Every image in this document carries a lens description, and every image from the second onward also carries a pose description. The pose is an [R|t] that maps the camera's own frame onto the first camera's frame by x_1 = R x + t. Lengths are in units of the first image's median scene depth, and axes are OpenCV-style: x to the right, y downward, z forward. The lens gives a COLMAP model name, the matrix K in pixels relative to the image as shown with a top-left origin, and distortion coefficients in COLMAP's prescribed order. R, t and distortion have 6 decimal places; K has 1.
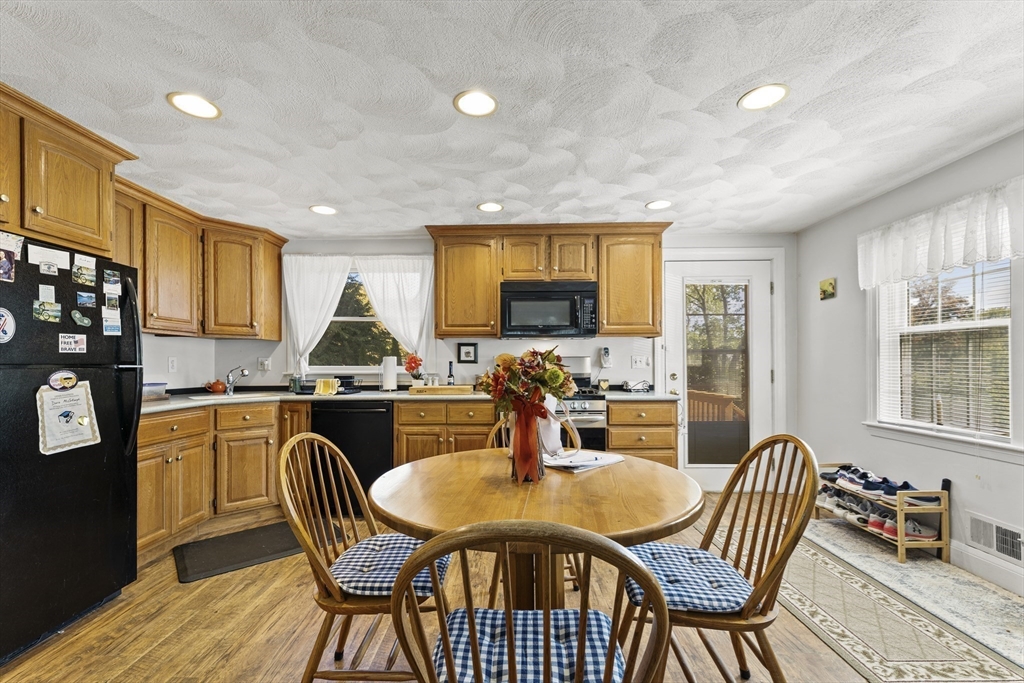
lens RADIAL K [[428.1, 0, 505.0], [0, 428.1, 363.0], [0, 0, 1]] dist [0.003029, 0.000252]
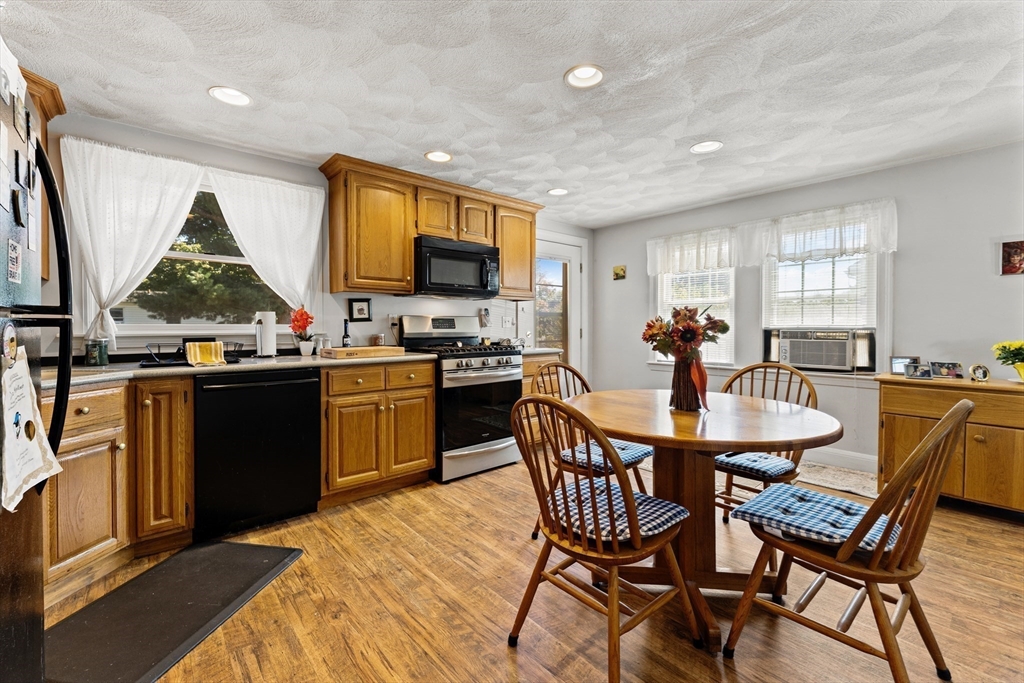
lens RADIAL K [[427.7, 0, 505.1], [0, 427.7, 330.9], [0, 0, 1]] dist [0.001110, 0.000031]
pose [[0.747818, -0.004796, 0.663887, -0.494612], [0.000728, 0.999979, 0.006404, 0.015271], [-0.663904, -0.004305, 0.747805, 0.169884]]
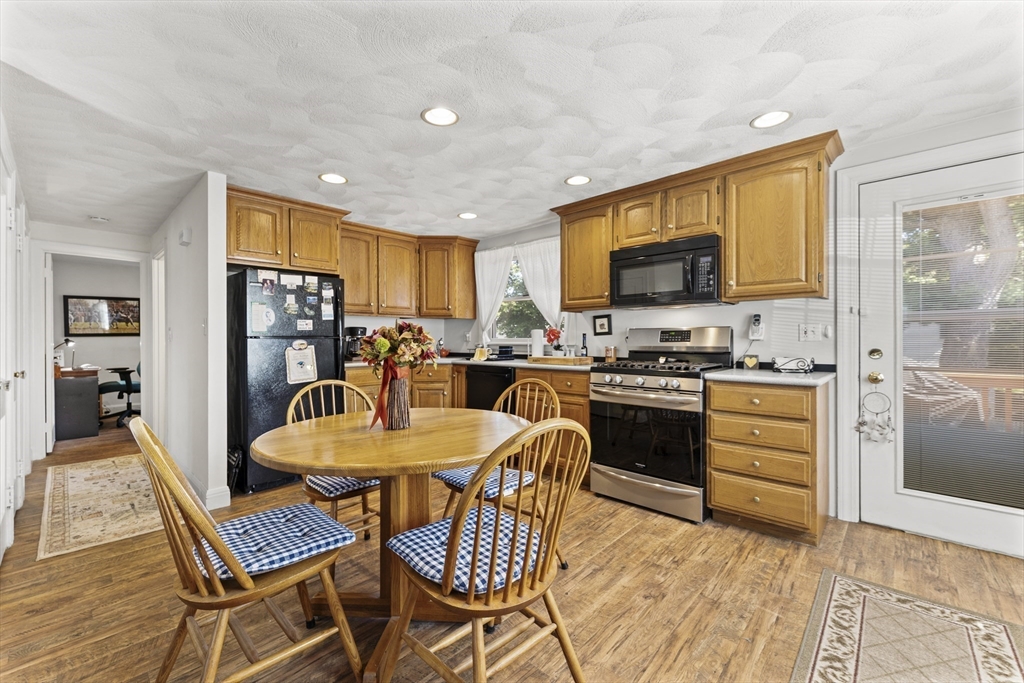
lens RADIAL K [[414.0, 0, 512.0], [0, 414.0, 341.5], [0, 0, 1]] dist [-0.000674, 0.000038]
pose [[0.742174, 0.004881, -0.670189, 0.451847], [0.002754, 0.999943, 0.010333, 0.004959], [0.670202, -0.009515, 0.742118, 0.150730]]
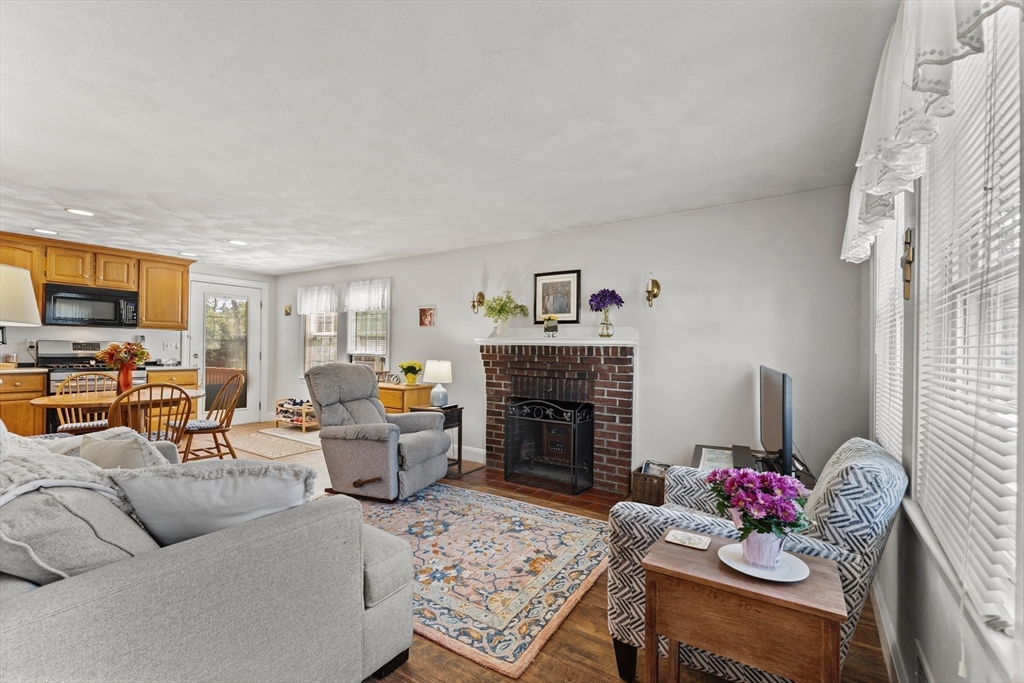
lens RADIAL K [[443.9, 0, 508.7], [0, 443.9, 349.2], [0, 0, 1]] dist [-0.000025, 0.000010]
pose [[0.553000, 0.013017, 0.833080, -0.351691], [-0.018837, 0.999818, -0.003119, -0.009894], [-0.832968, -0.013968, 0.553144, -0.916675]]
